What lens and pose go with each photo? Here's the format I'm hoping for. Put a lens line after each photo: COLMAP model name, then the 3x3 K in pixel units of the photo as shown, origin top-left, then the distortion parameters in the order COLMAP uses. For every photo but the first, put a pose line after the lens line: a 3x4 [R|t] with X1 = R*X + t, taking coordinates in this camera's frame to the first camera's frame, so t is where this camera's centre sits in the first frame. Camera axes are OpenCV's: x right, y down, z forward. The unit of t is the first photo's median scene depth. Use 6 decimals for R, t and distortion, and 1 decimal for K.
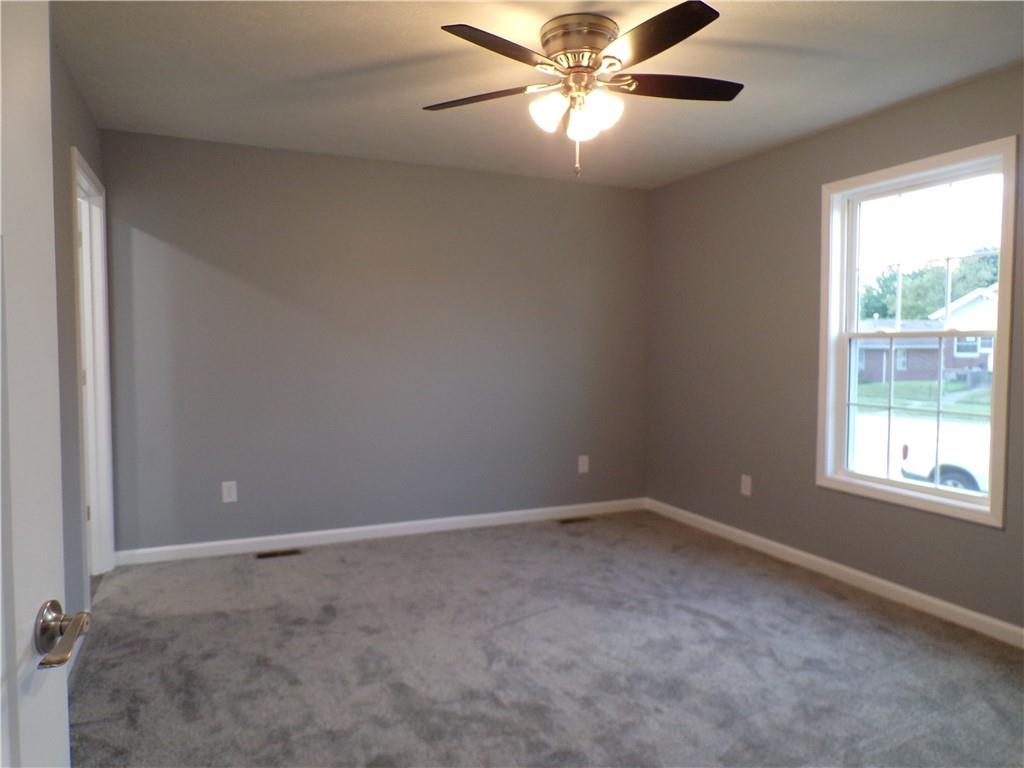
lens RADIAL K [[701.1, 0, 538.3], [0, 701.1, 385.9], [0, 0, 1]] dist [-0.027736, 0.028637]
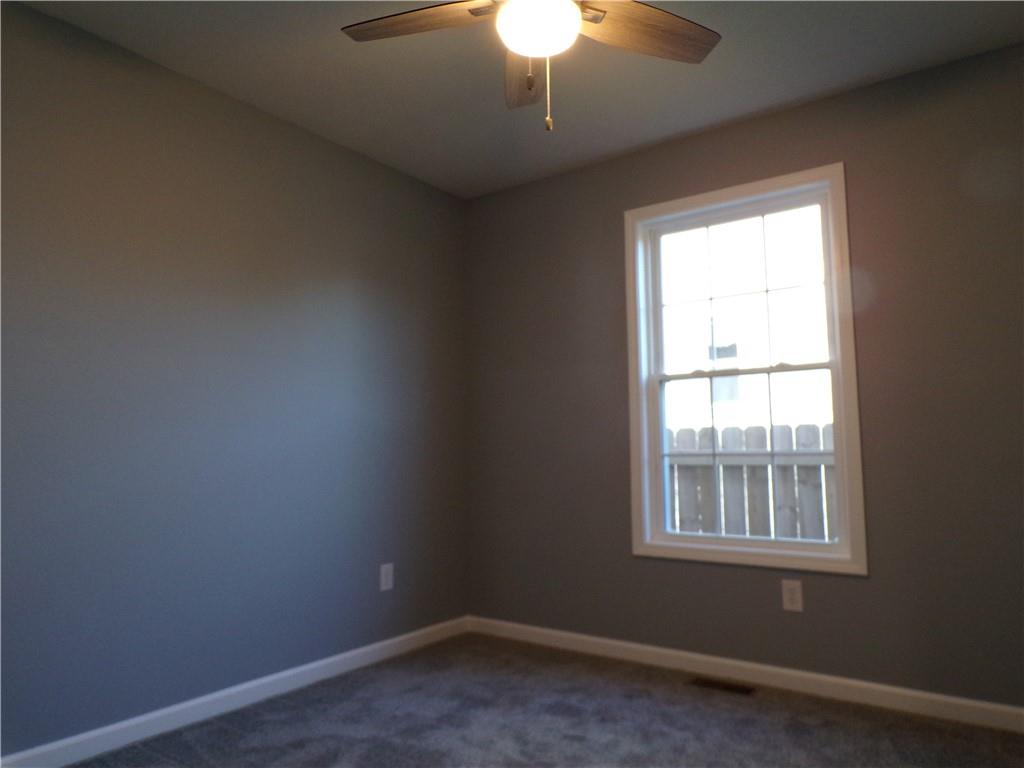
lens RADIAL K [[701.1, 0, 538.3], [0, 701.1, 385.9], [0, 0, 1]] dist [-0.027736, 0.028637]
pose [[0.867084, -0.031549, 0.497163, -0.137540], [0.082730, 0.993254, -0.081255, -0.005048], [-0.491245, 0.111585, 0.863844, 0.315261]]
